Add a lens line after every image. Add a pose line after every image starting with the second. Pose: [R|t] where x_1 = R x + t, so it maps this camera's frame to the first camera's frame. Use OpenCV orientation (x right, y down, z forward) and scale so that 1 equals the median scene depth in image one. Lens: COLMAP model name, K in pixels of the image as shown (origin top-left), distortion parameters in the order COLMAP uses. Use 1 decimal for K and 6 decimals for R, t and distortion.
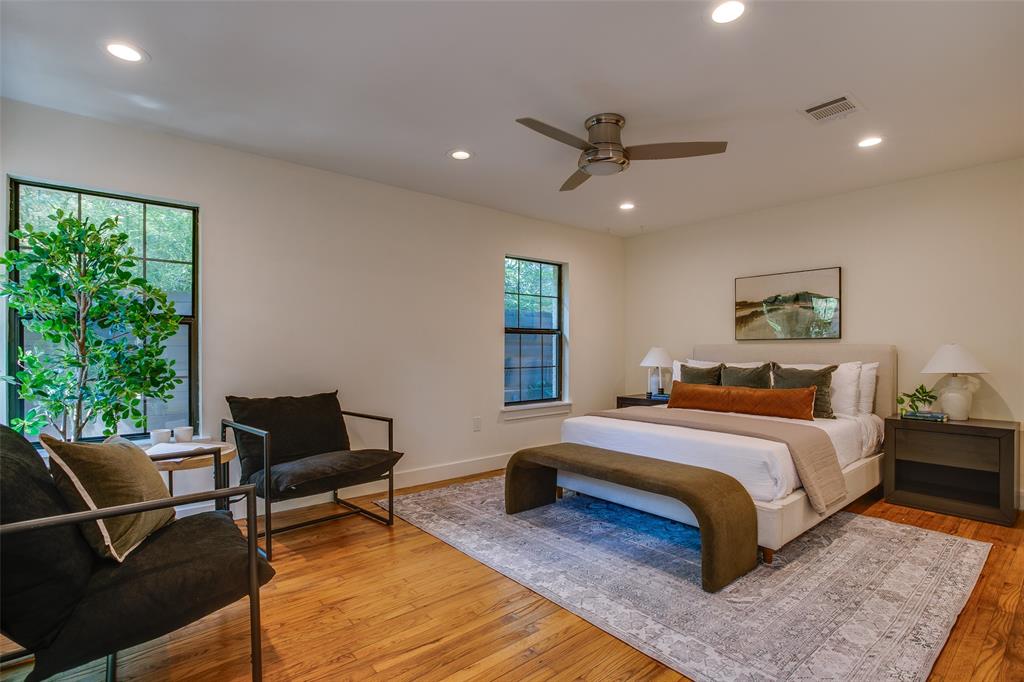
lens RADIAL K [[490.9, 0, 520.2], [0, 490.9, 345.2], [0, 0, 1]] dist [0.000625, 0.001000]
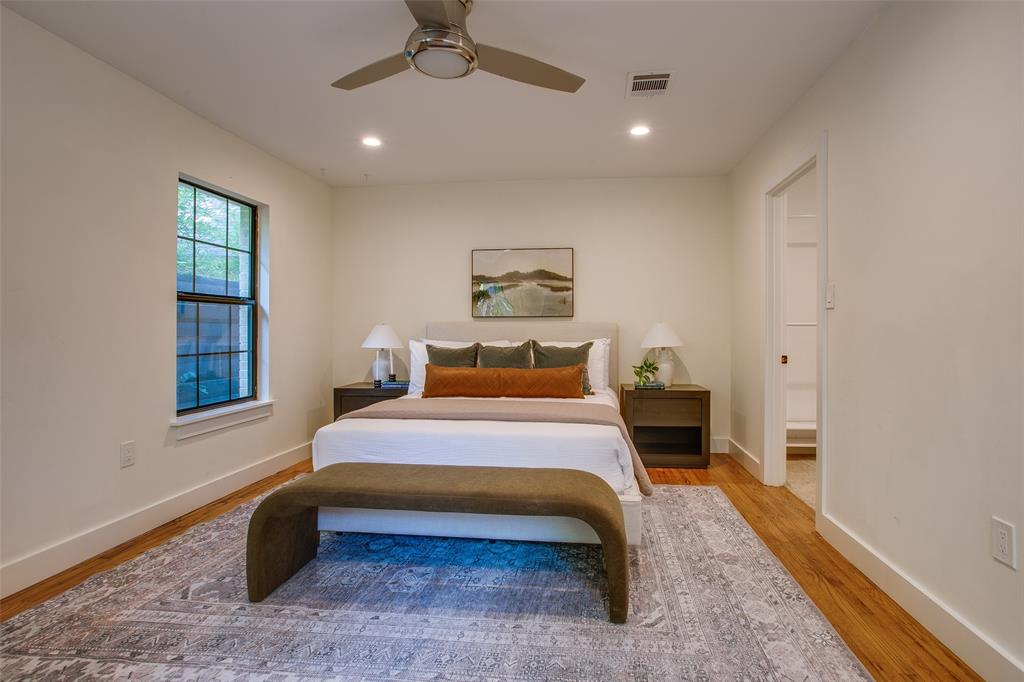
lens RADIAL K [[510.4, 0, 531.7], [0, 510.4, 328.8], [0, 0, 1]] dist [-0.056656, 0.038805]
pose [[0.731676, 0.003216, 0.681645, -0.174622], [-0.005007, 0.999987, 0.000657, 0.013097], [-0.681634, -0.003894, 0.731683, 0.307435]]
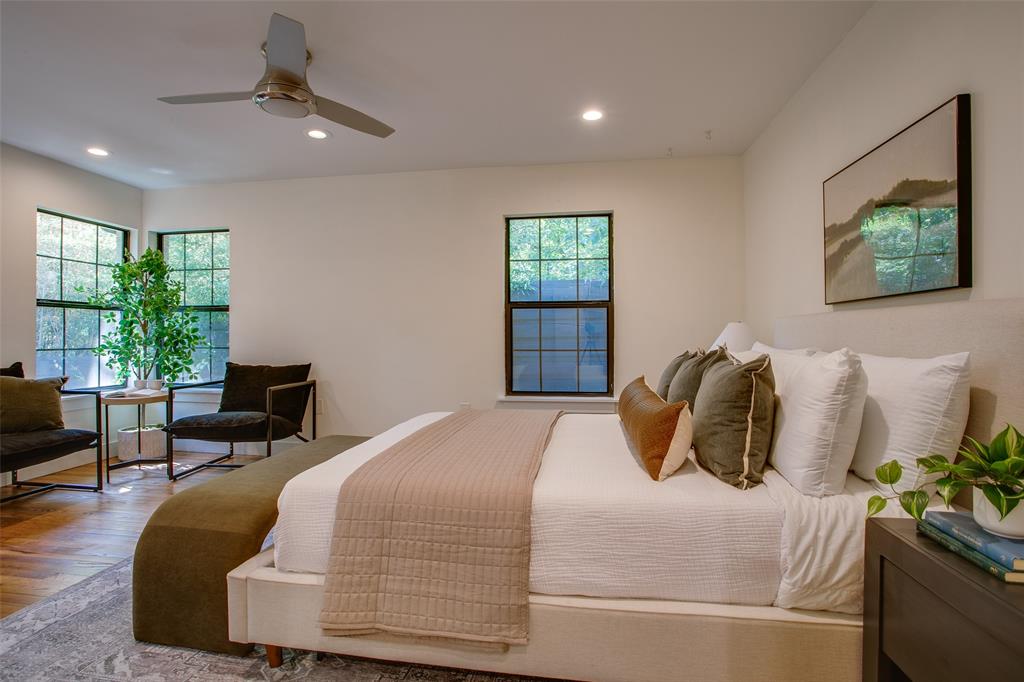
lens RADIAL K [[491.8, 0, 512.0], [0, 491.8, 341.0], [0, 0, 1]] dist [-0.053648, 0.016103]
pose [[0.655721, 0.010356, -0.754932, 0.809804], [0.006179, 0.999799, 0.019081, 0.019570], [0.754978, -0.017177, 0.655525, 0.593365]]
